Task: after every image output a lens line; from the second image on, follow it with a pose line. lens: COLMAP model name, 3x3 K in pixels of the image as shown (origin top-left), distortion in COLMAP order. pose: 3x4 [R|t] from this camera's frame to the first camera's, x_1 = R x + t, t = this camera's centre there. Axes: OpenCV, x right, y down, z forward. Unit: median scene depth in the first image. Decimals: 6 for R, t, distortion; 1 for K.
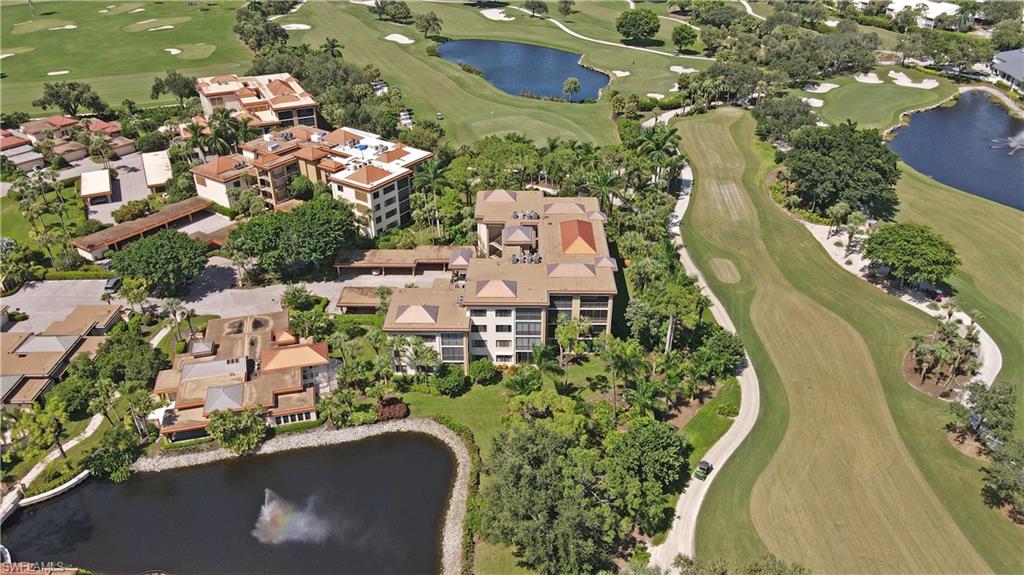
lens RADIAL K [[758.4, 0, 512.0], [0, 758.4, 287.5], [0, 0, 1]] dist [-0.001602, 0.032925]
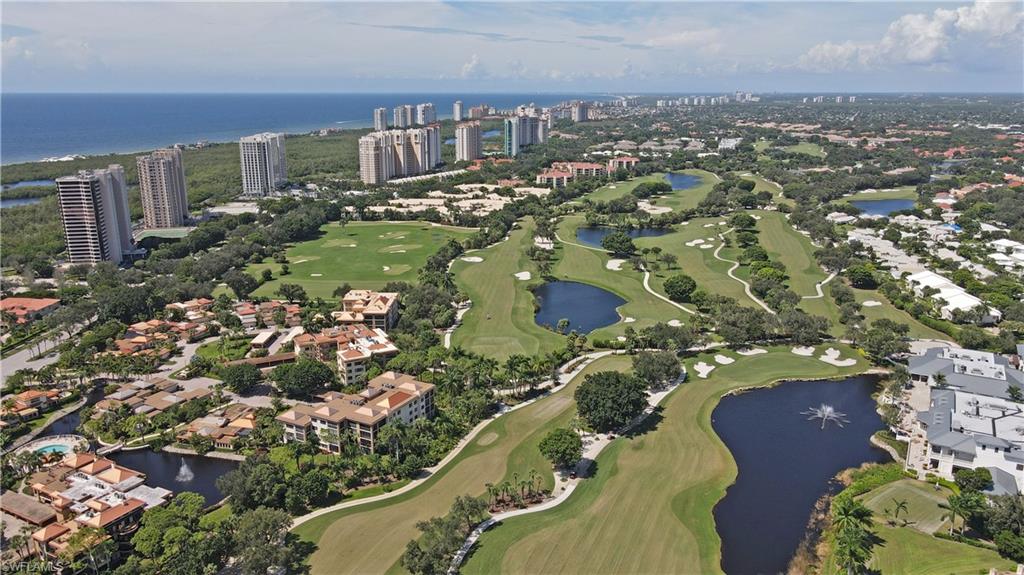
lens RADIAL K [[758.4, 0, 512.0], [0, 758.4, 287.5], [0, 0, 1]] dist [-0.001602, 0.032925]
pose [[0.888418, 0.117770, -0.443670, 1.321710], [-0.228769, 0.951541, -0.205513, -0.010293], [0.397967, 0.284079, 0.872308, -0.729207]]
